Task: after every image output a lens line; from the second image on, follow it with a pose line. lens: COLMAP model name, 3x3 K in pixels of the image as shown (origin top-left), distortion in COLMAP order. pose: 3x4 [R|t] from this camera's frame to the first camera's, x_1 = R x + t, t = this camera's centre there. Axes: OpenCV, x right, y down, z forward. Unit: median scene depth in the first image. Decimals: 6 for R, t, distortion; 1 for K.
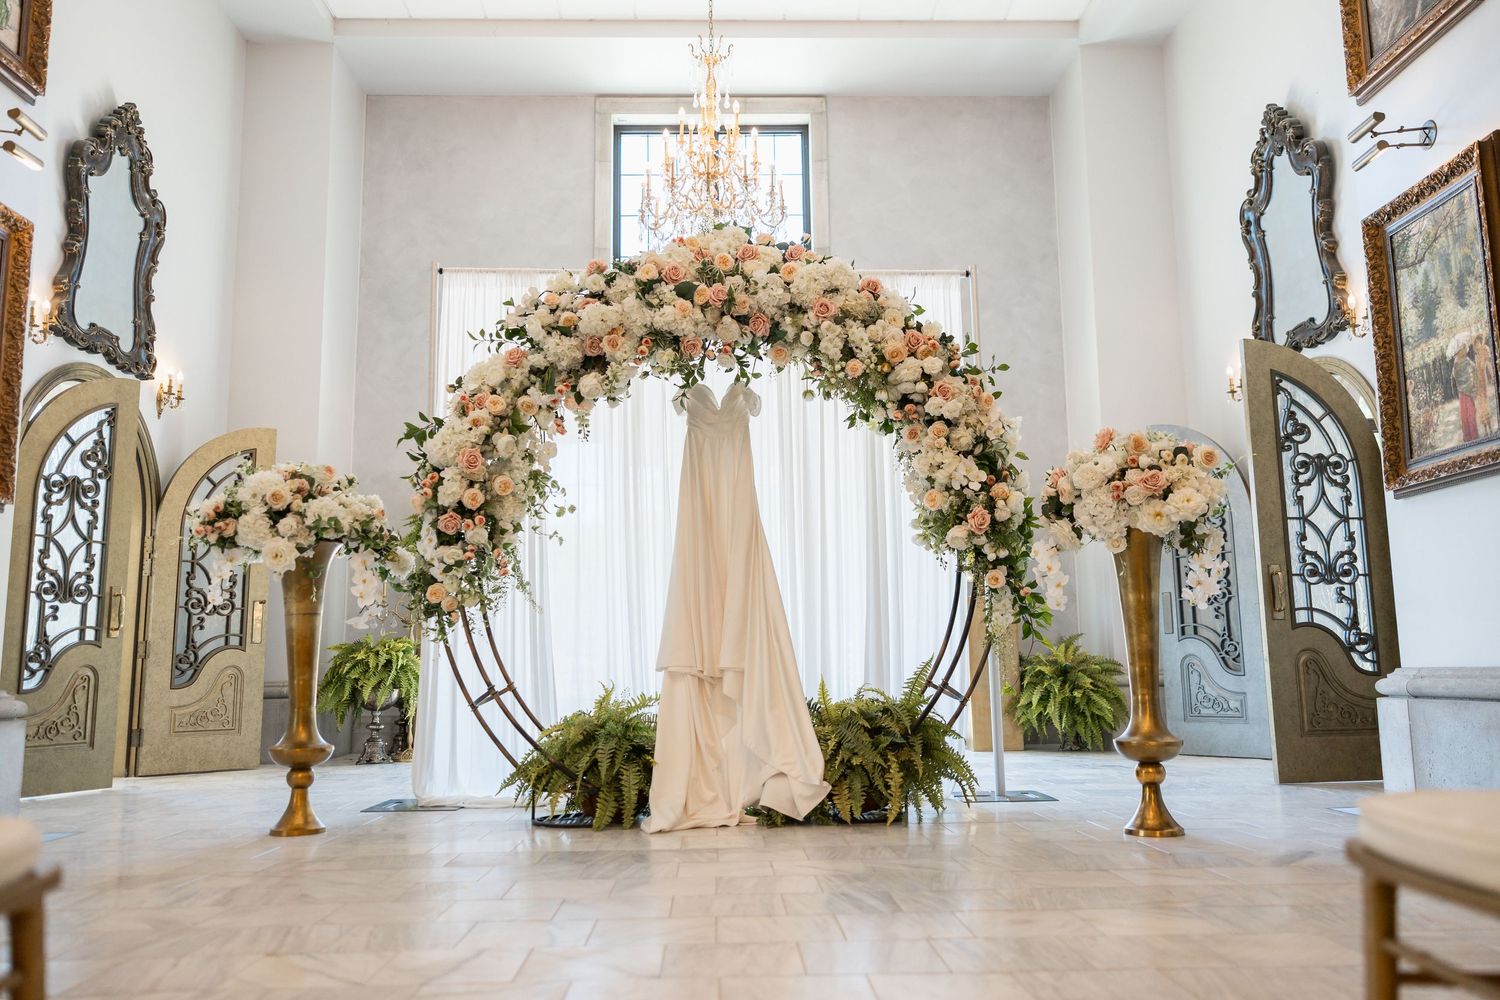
lens RADIAL K [[1206.7, 0, 750.0], [0, 1206.7, 500.0], [0, 0, 1]] dist [0.003295, 0.000320]
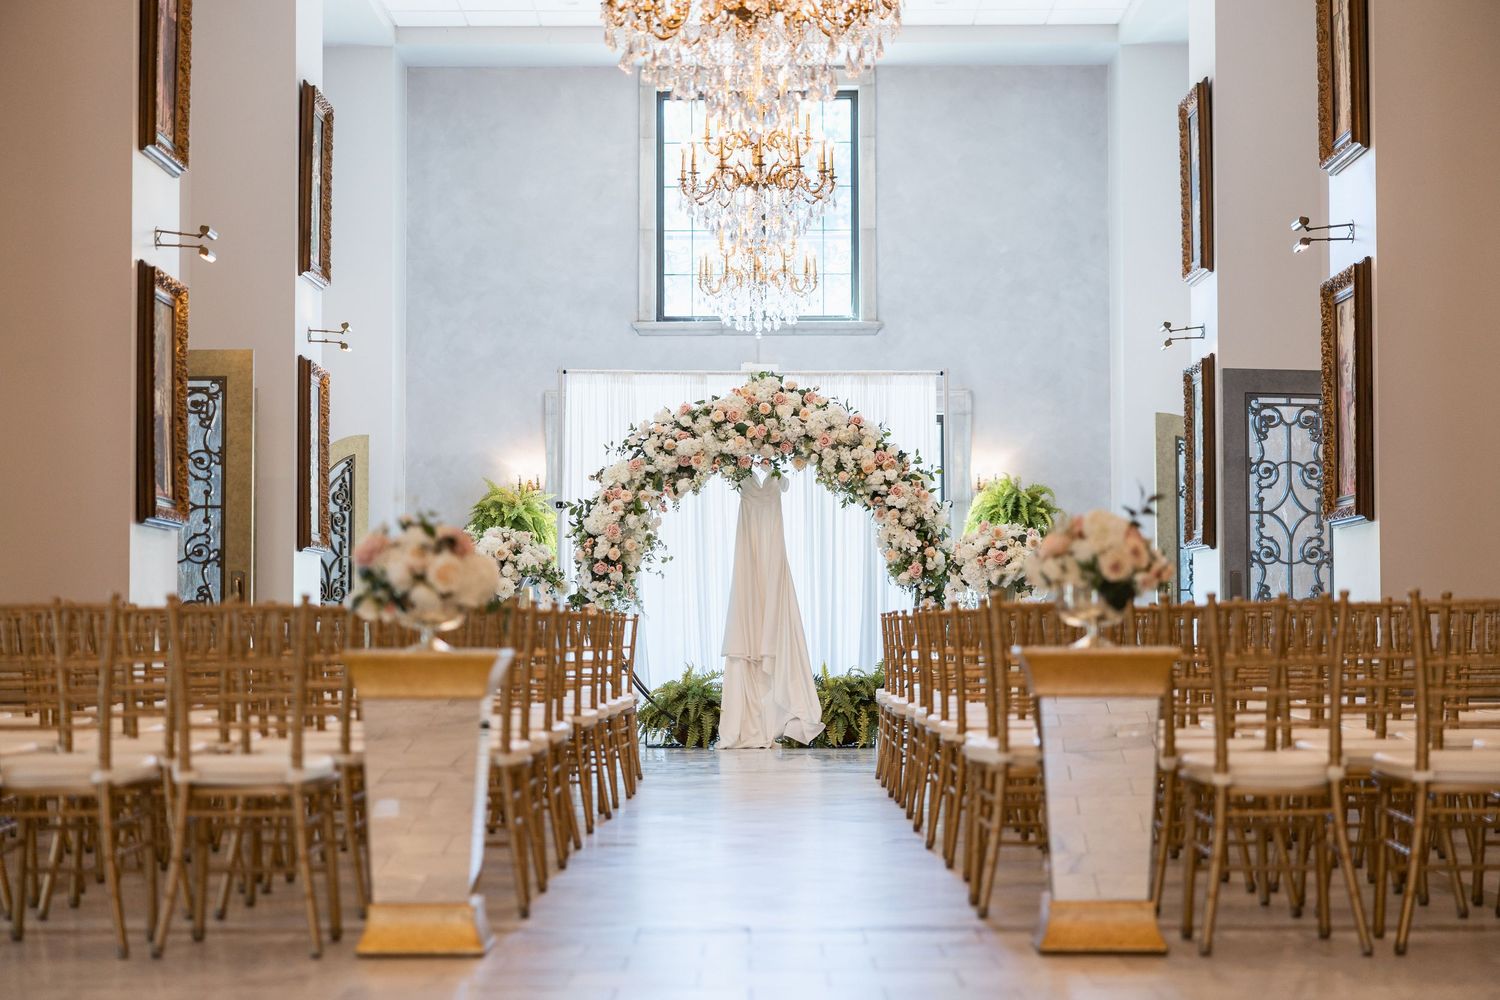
lens RADIAL K [[6998.2, 0, 750.0], [0, 6998.2, 500.0], [0, 0, 1]] dist [0.339578, -60.543204]
pose [[0.999503, 0.010356, -0.029787, 0.243537], [-0.006388, 0.991445, 0.130366, -1.319530], [0.030882, -0.130111, 0.991018, -8.462141]]
